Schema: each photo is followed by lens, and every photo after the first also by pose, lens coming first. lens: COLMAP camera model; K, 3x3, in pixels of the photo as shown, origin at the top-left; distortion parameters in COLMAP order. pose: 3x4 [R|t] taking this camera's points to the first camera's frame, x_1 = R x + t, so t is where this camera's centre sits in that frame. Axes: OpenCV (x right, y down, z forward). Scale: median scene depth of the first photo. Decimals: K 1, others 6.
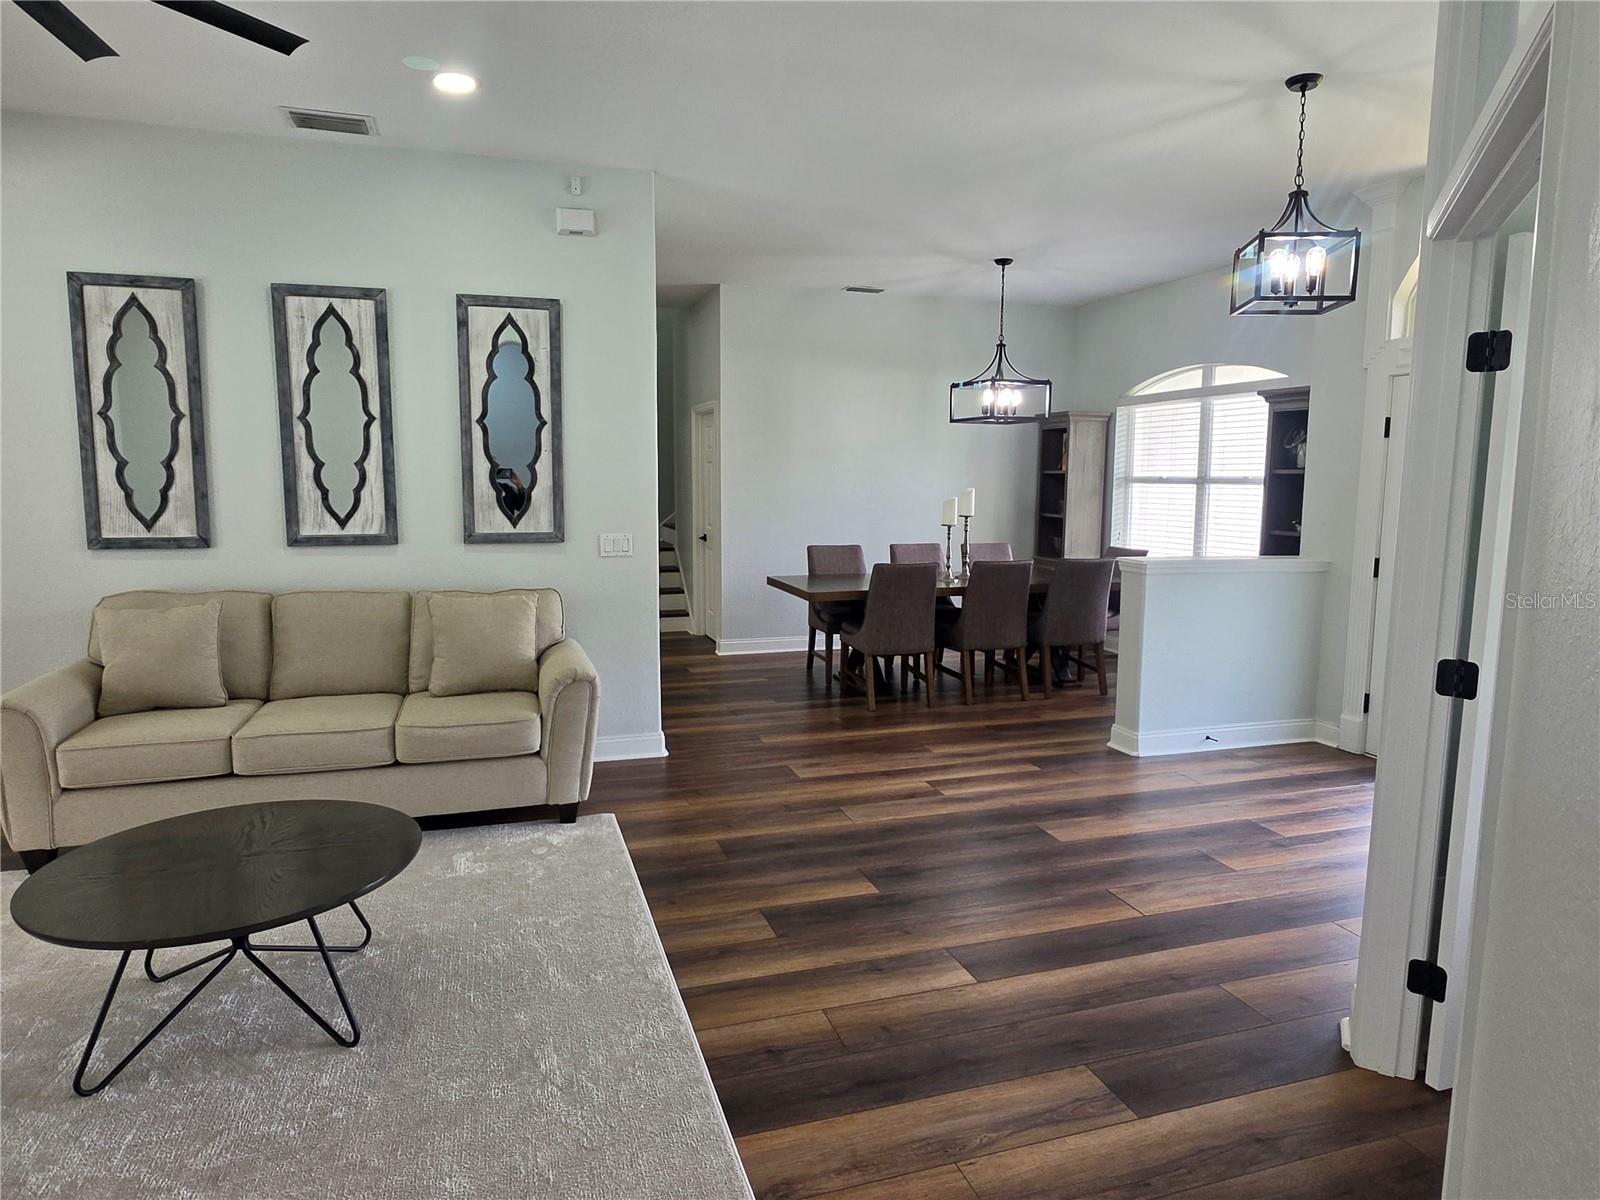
lens RADIAL K [[973.5, 0, 794.2], [0, 973.5, 594.0], [0, 0, 1]] dist [-0.003034, -0.001023]
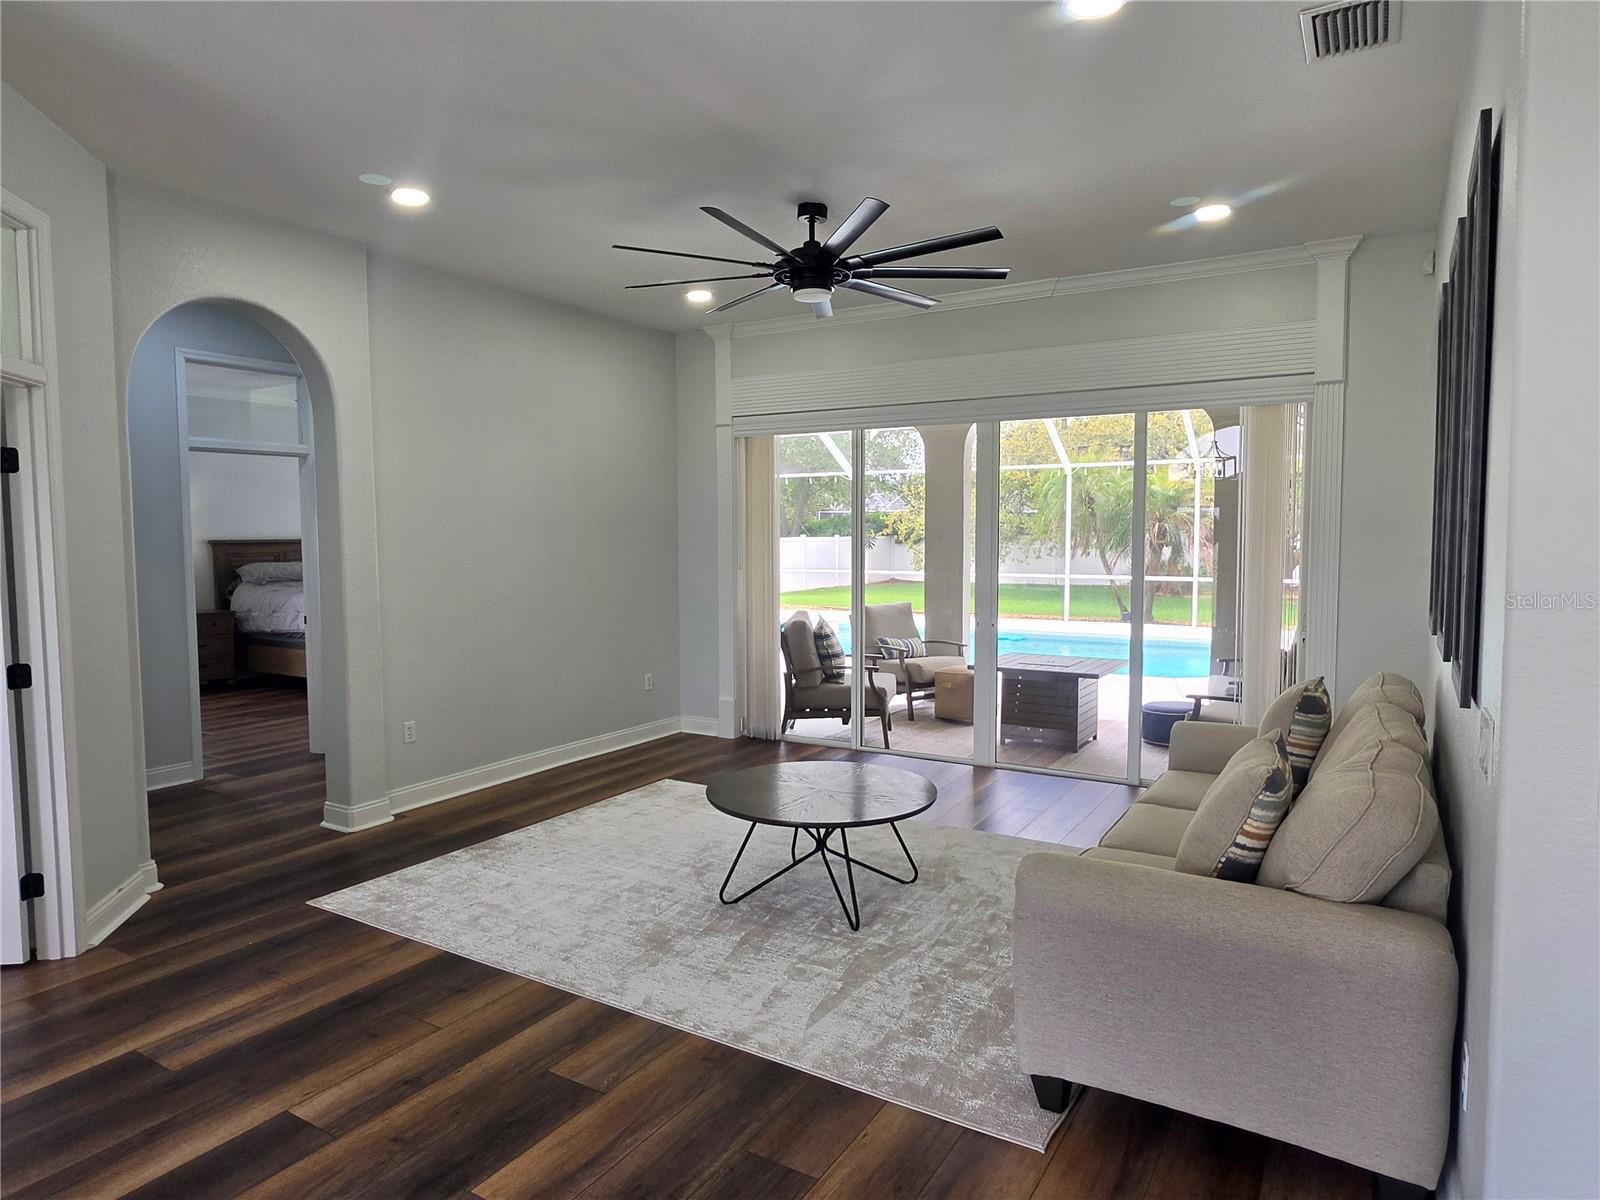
lens RADIAL K [[973.5, 0, 799.4], [0, 973.5, 600.4], [0, 0, 1]] dist [-0.003034, -0.001023]
pose [[-0.753813, 0.047193, -0.655392, 0.255567], [-0.079400, 0.983567, 0.162149, -0.153778], [0.652274, 0.174268, -0.737679, 1.212594]]
